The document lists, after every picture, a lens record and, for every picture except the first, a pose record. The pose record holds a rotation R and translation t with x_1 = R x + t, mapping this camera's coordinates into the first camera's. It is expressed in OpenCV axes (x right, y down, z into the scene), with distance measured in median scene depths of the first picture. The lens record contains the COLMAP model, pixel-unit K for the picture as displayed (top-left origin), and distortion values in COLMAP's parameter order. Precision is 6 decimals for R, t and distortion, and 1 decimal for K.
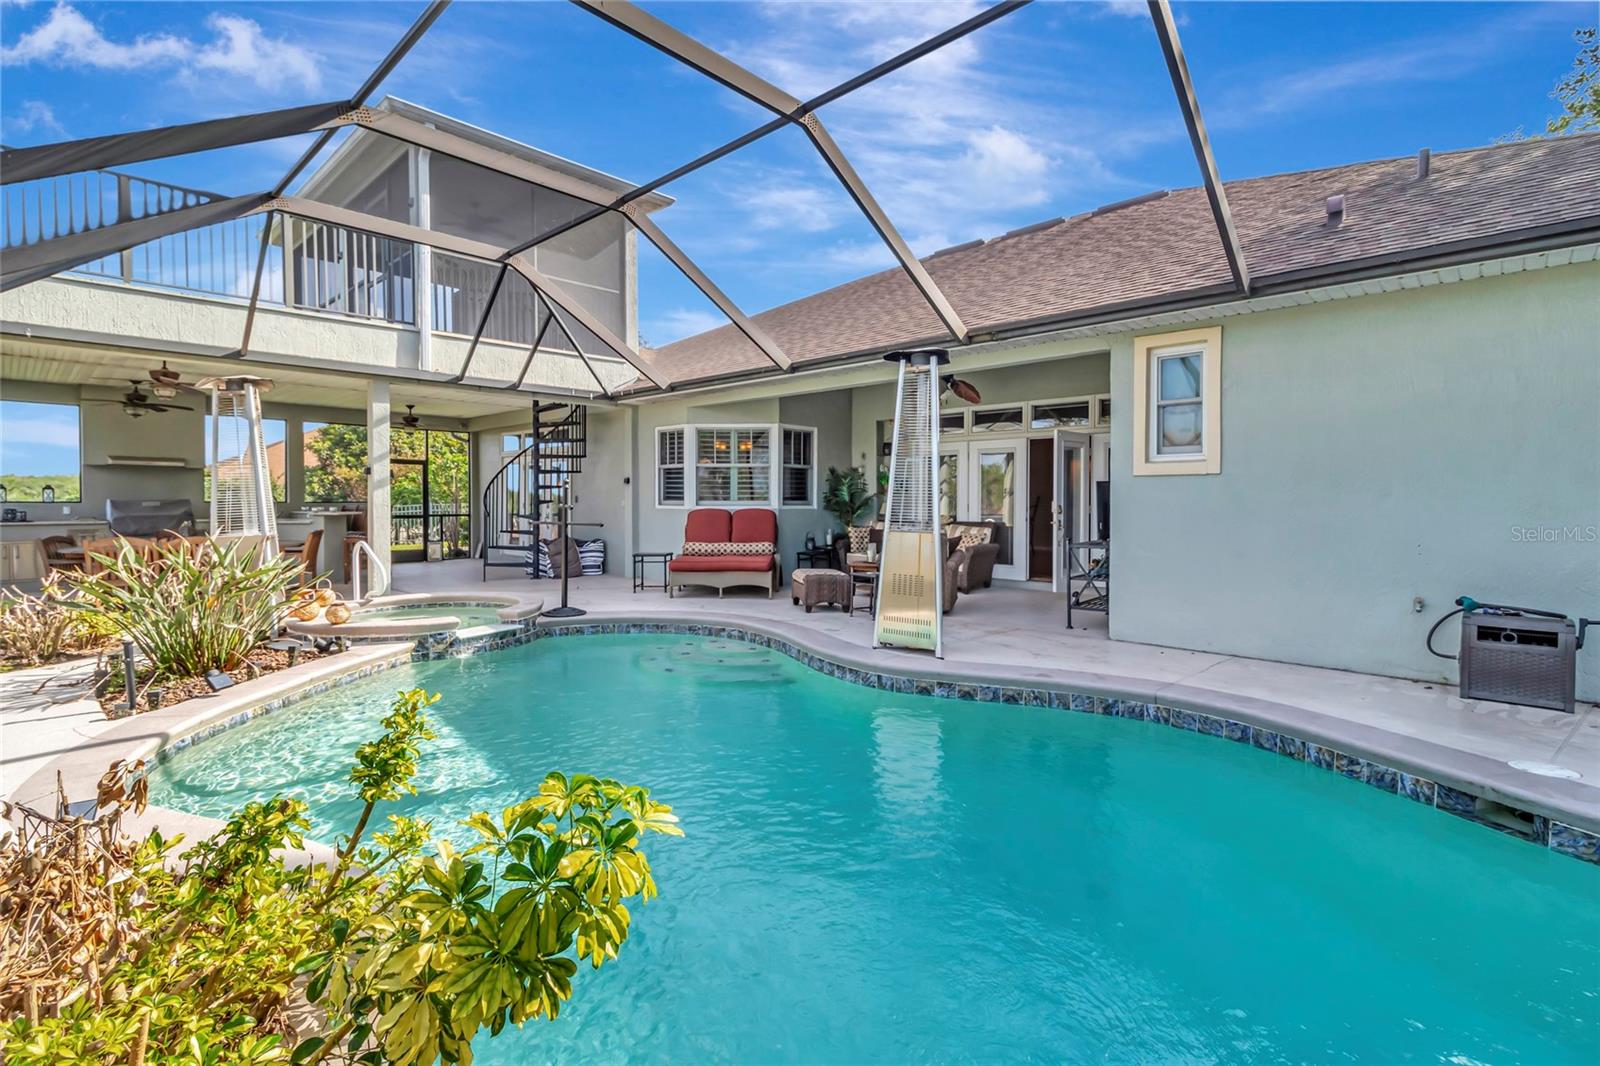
lens RADIAL K [[732.8, 0, 814.5], [0, 732.8, 509.0], [0, 0, 1]] dist [0.001229, -0.000249]
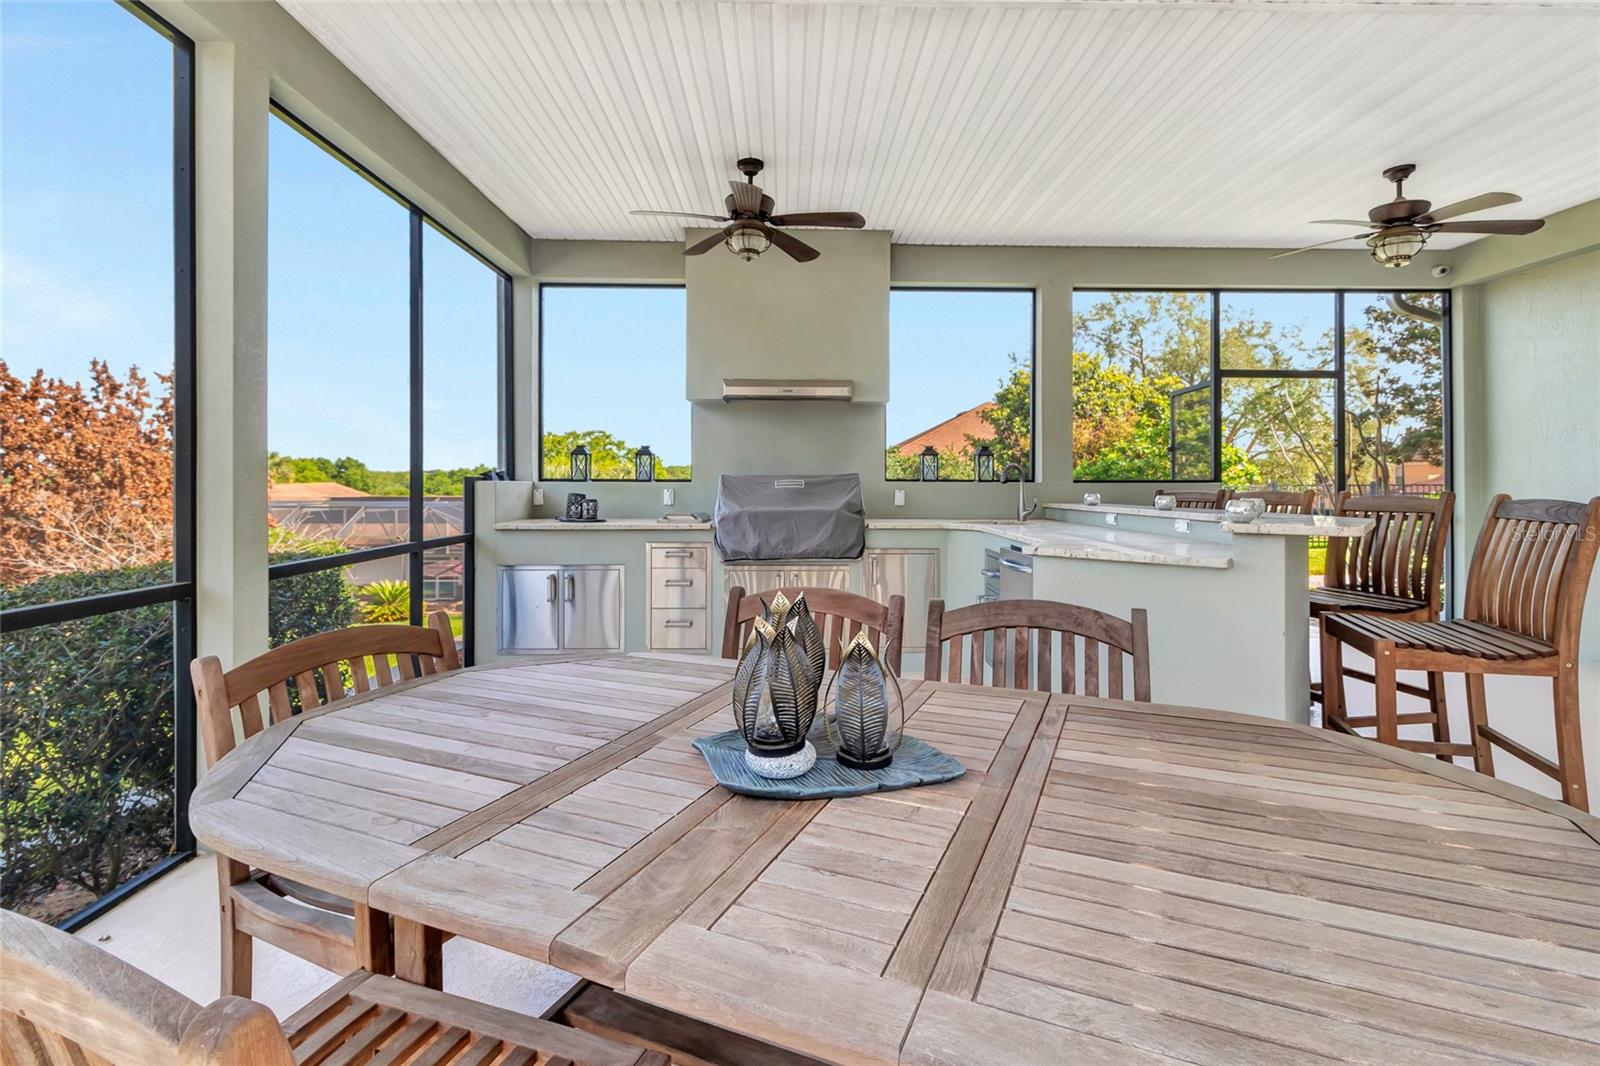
lens RADIAL K [[745.9, 0, 806.4], [0, 745.9, 482.2], [0, 0, 1]] dist [0.000949, 0.000660]
pose [[0.699998, 0.001670, -0.714142, -0.619768], [-0.008547, 0.999945, -0.006040, -0.005828], [0.714093, 0.010332, 0.699974, 0.743891]]
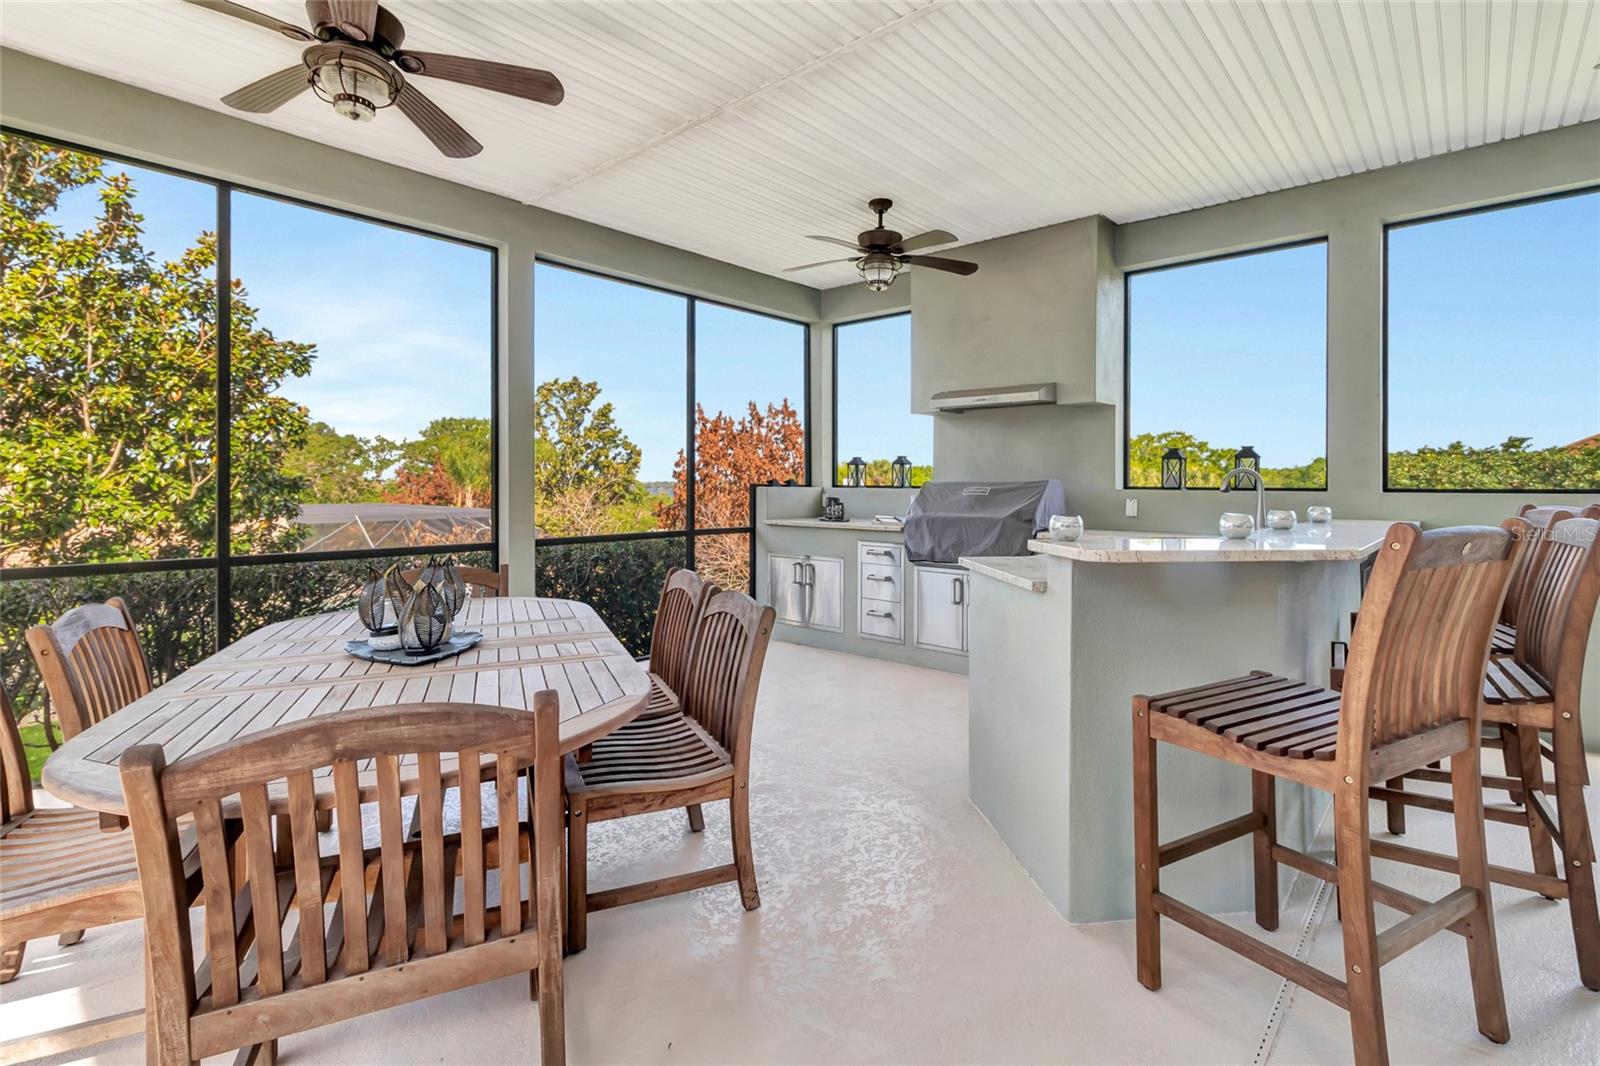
lens RADIAL K [[745.9, 0, 806.4], [0, 745.9, 482.2], [0, 0, 1]] dist [0.000949, 0.000660]
pose [[0.019032, -0.003035, -0.999814, -0.483849], [-0.013858, 0.999899, -0.003299, -0.010074], [0.999723, 0.013918, 0.018988, 0.945699]]
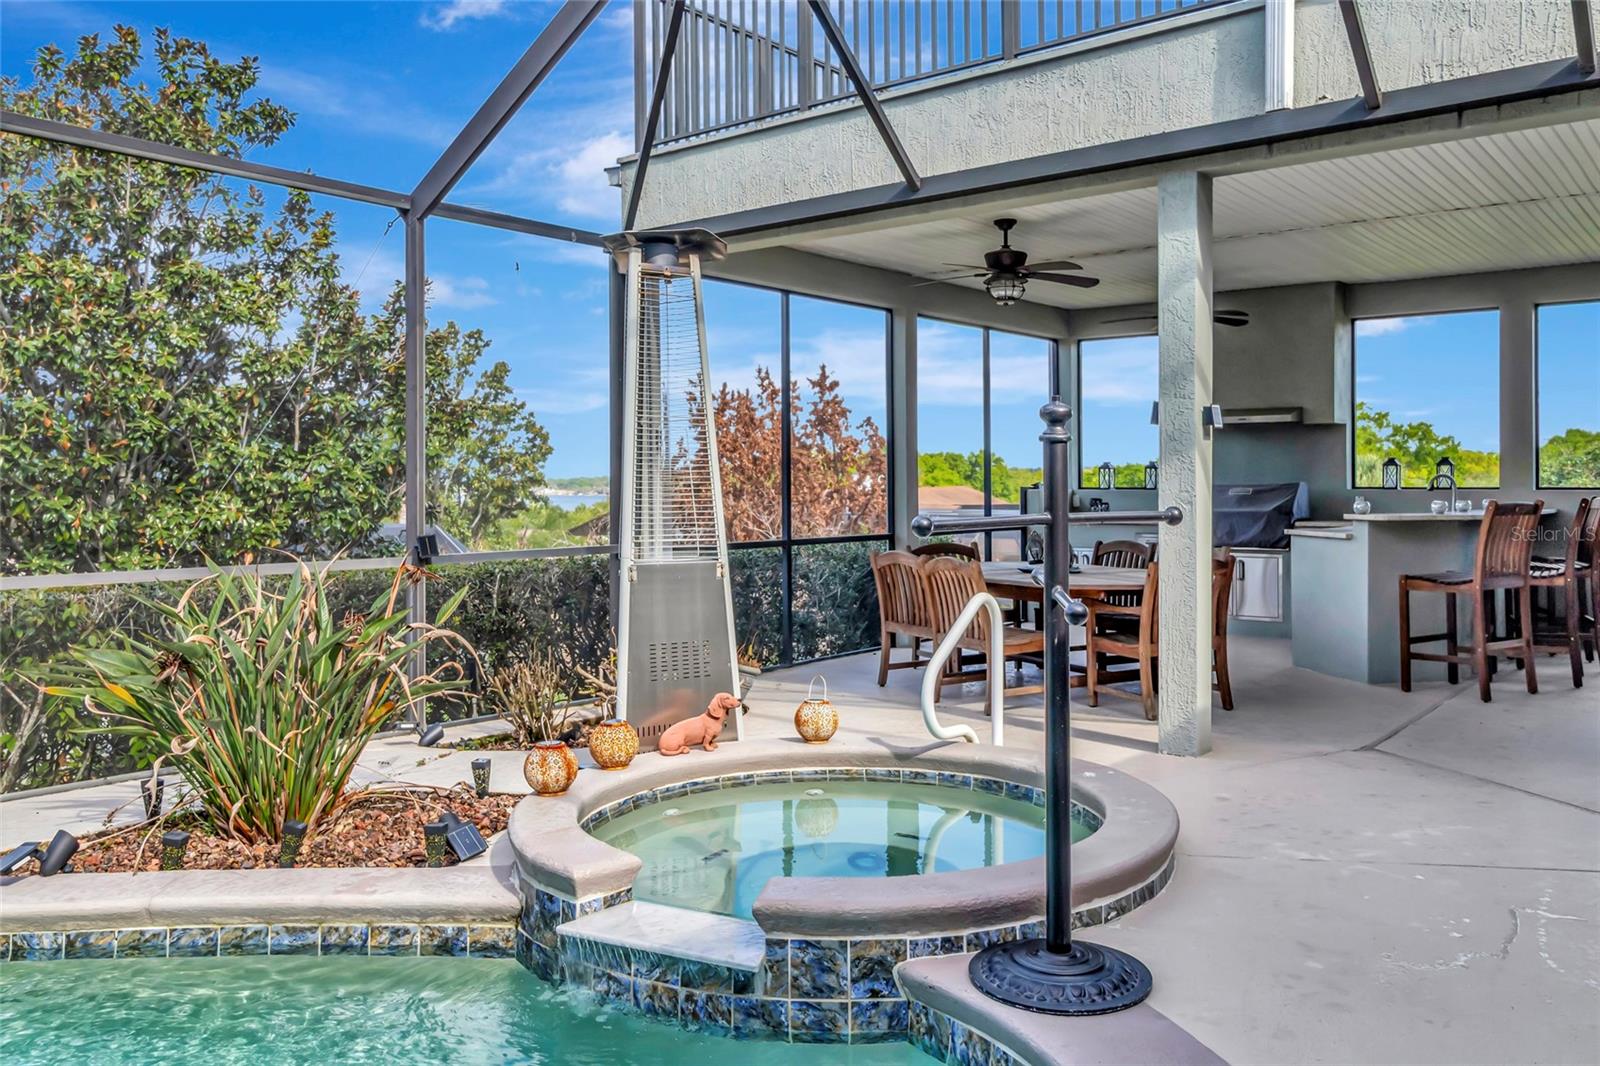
lens RADIAL K [[1269.7, 0, 805.4], [0, 1269.7, 488.2], [0, 0, 1]] dist [-0.011356, -0.006889]
pose [[0.082542, 0.003459, -0.996582, 0.042451], [-0.005564, 0.999980, 0.003009, -0.011327], [0.996572, 0.005297, 0.082560, 0.623664]]
